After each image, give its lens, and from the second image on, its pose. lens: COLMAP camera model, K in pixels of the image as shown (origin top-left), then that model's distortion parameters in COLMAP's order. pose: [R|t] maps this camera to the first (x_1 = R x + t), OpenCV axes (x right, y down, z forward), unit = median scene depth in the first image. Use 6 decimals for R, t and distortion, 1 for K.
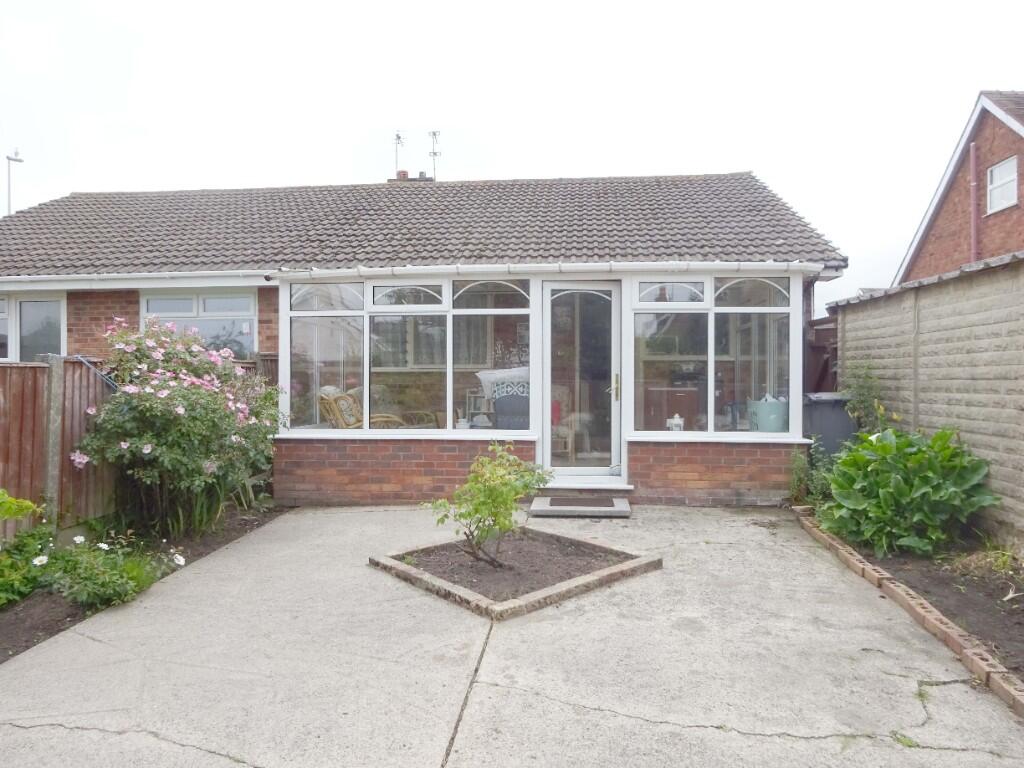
lens RADIAL K [[743.6, 0, 511.9], [0, 743.6, 380.5], [0, 0, 1]] dist [-0.006881, -0.002927]
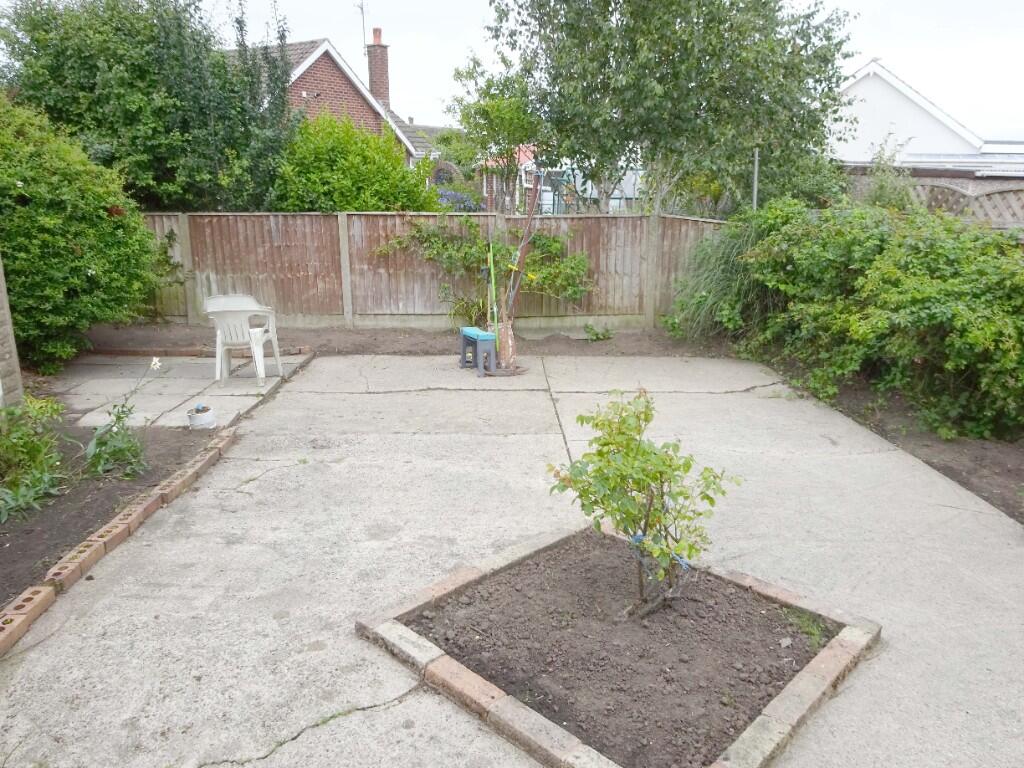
lens RADIAL K [[743.6, 0, 512.4], [0, 743.6, 383.7], [0, 0, 1]] dist [-0.006881, -0.002927]
pose [[-0.992506, 0.027564, -0.119043, 0.184531], [-0.006760, 0.960348, 0.278723, -0.112476], [0.122005, 0.277440, -0.952965, 1.888560]]
